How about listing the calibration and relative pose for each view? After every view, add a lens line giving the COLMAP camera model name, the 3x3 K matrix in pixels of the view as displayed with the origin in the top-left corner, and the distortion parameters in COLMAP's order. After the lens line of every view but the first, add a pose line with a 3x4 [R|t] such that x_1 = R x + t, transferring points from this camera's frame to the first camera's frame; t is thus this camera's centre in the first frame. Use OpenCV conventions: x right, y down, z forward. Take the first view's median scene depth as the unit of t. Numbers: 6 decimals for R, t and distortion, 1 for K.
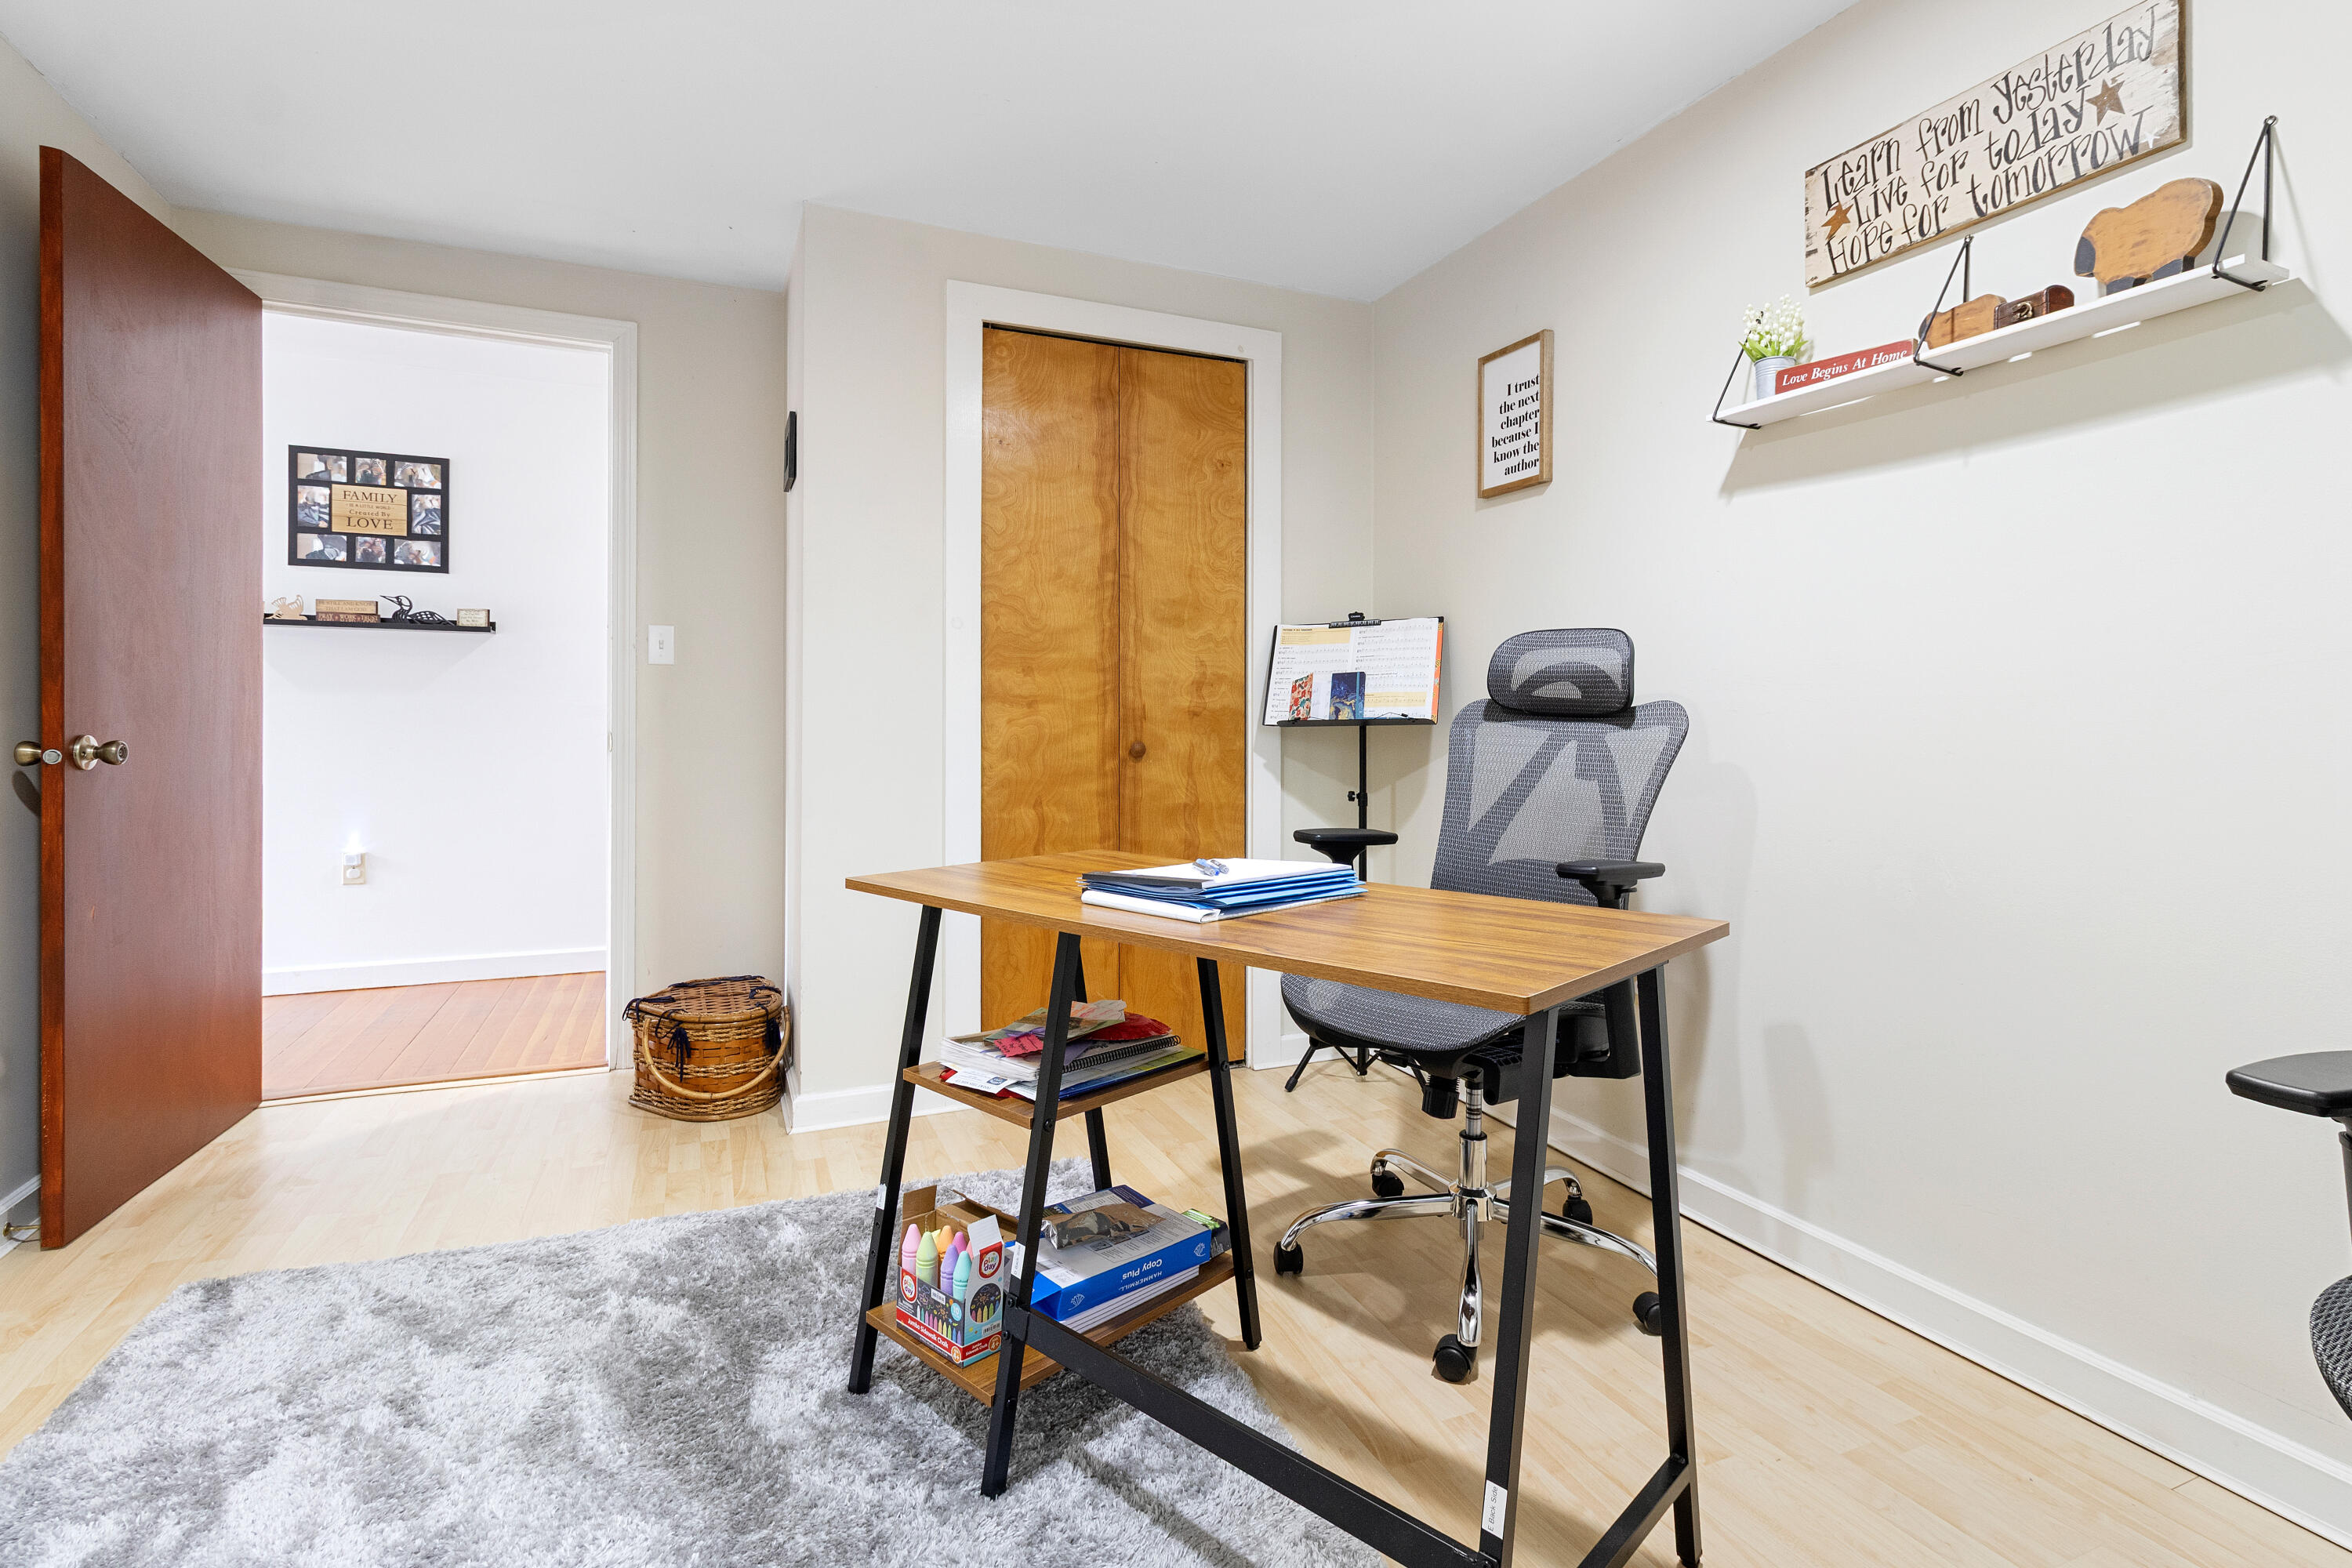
lens RADIAL K [[1119.2, 0, 1187.9], [0, 1119.2, 739.6], [0, 0, 1]] dist [0.000875, 0.001569]
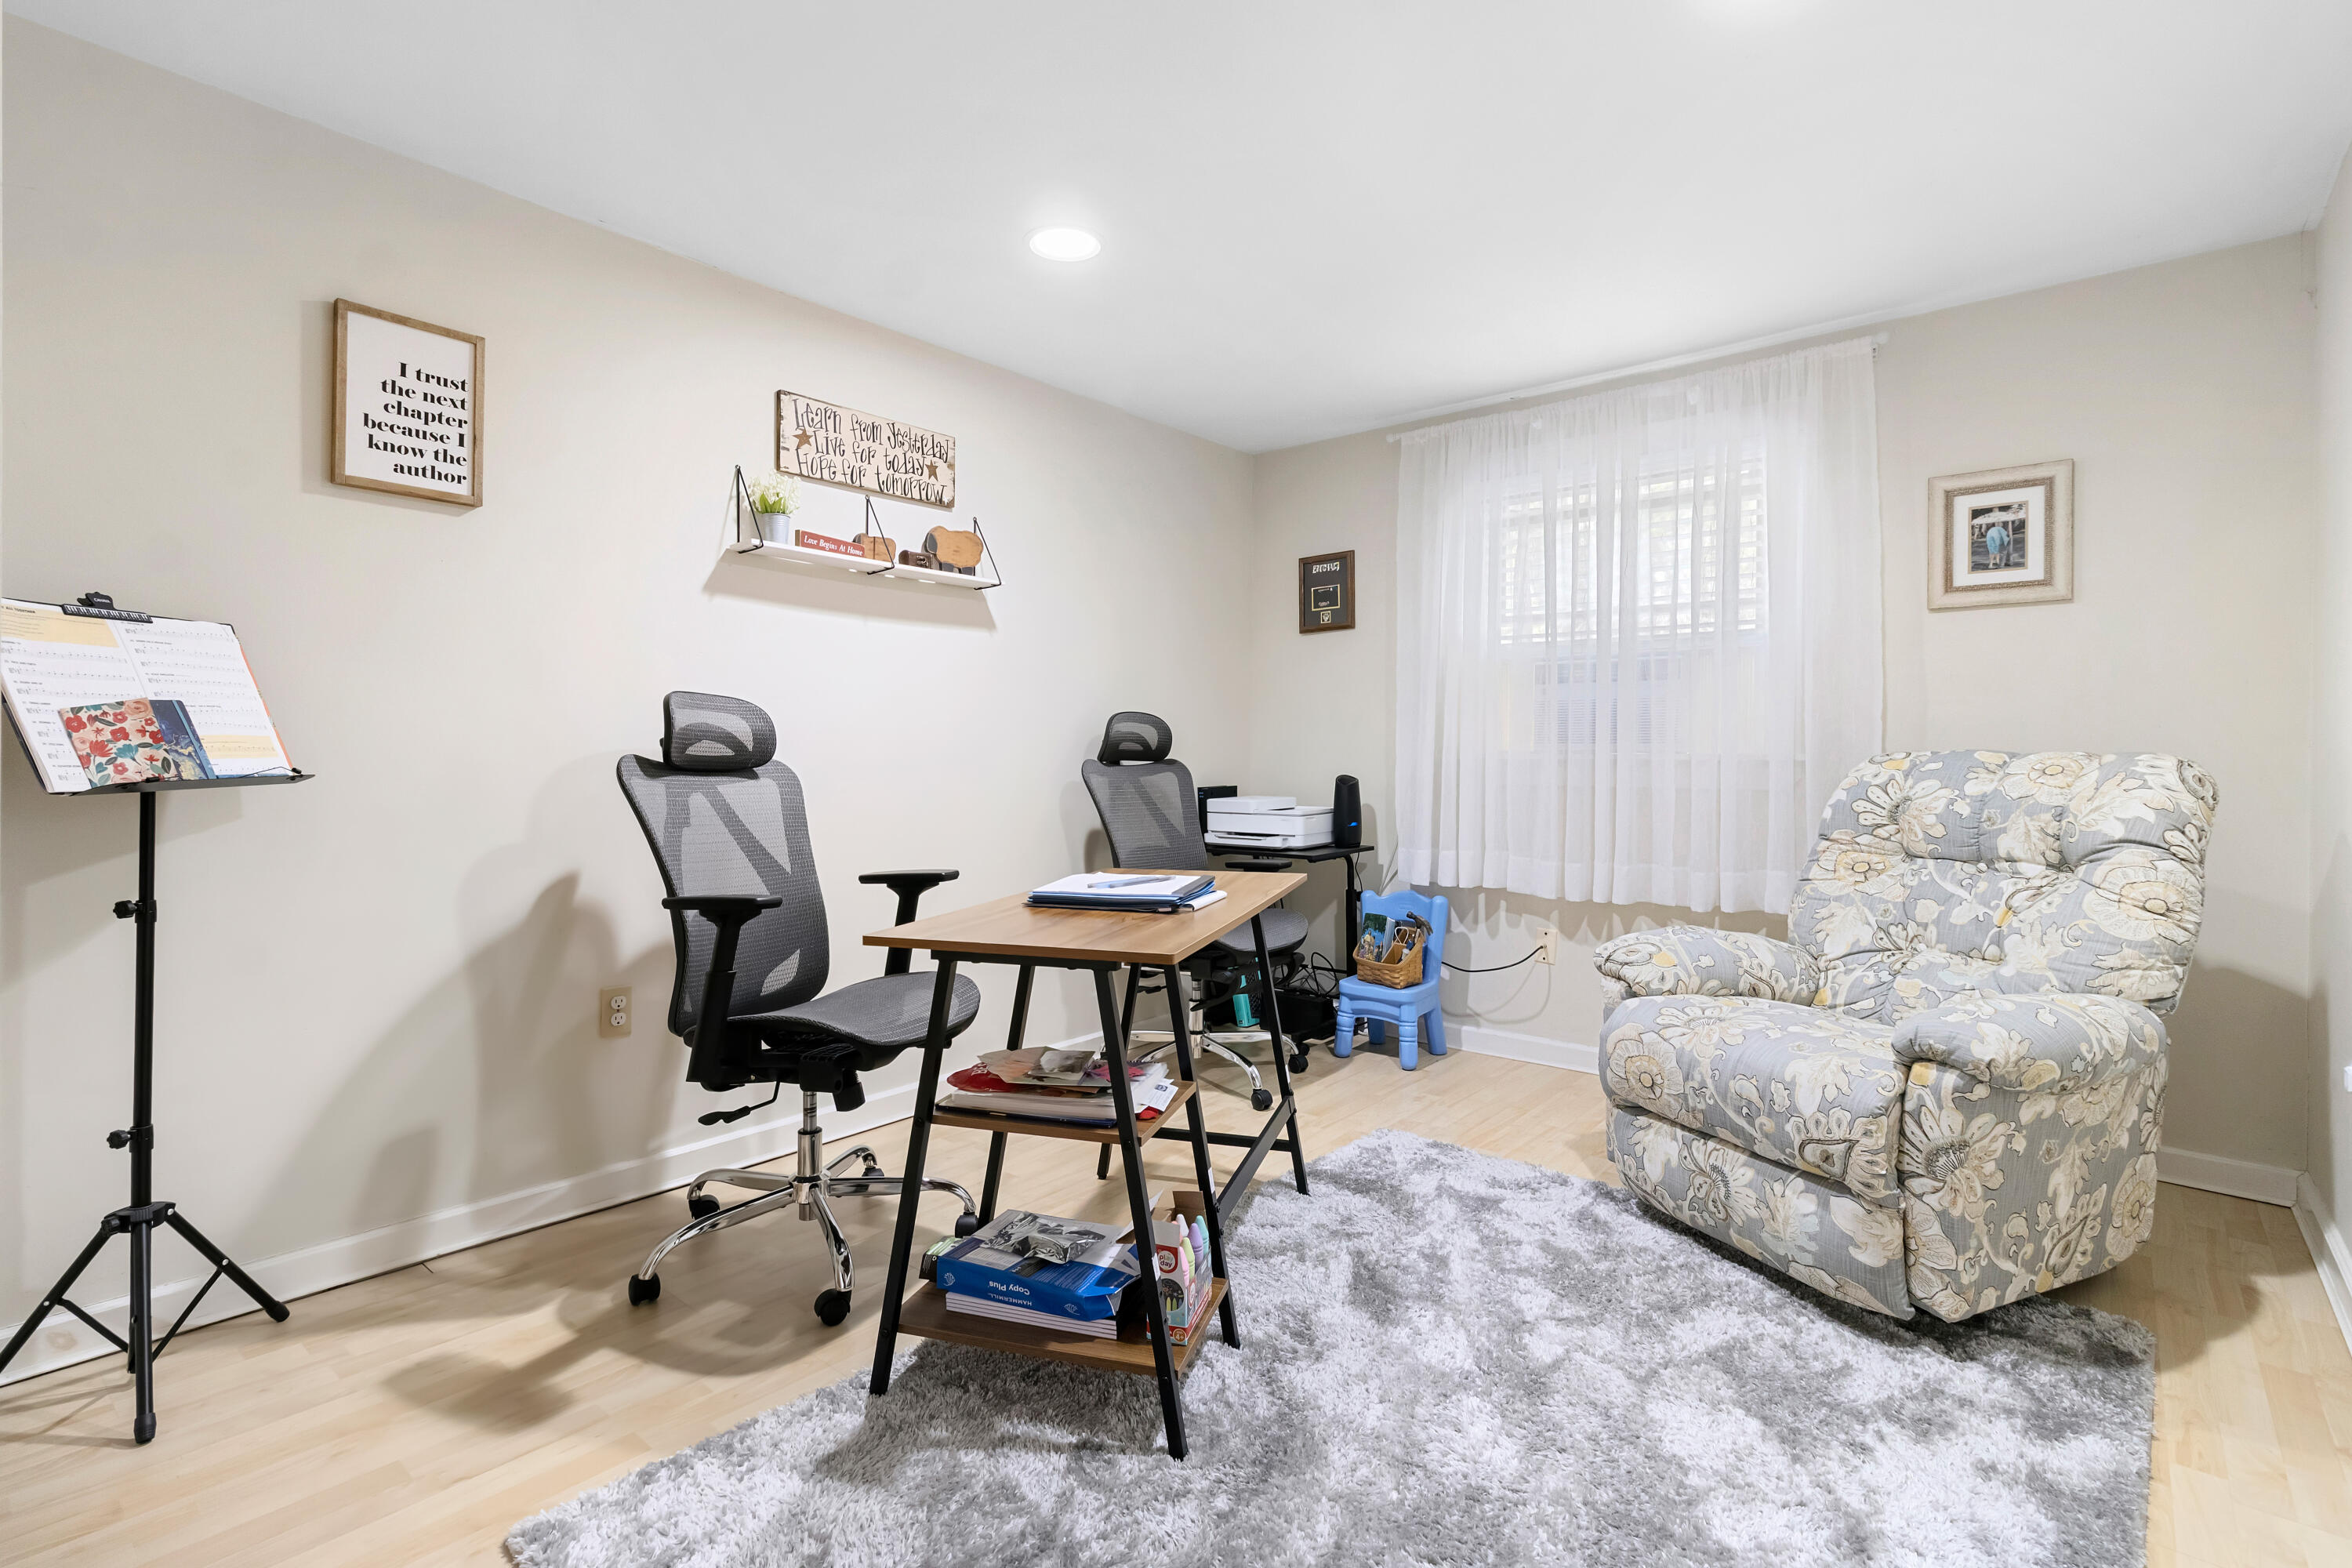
lens RADIAL K [[1119.2, 0, 1187.9], [0, 1119.2, 739.6], [0, 0, 1]] dist [0.000875, 0.001569]
pose [[-0.445231, -0.001166, 0.895415, -0.865815], [-0.001220, 0.999999, 0.000696, -0.054292], [-0.895415, -0.000783, -0.445232, 1.050948]]
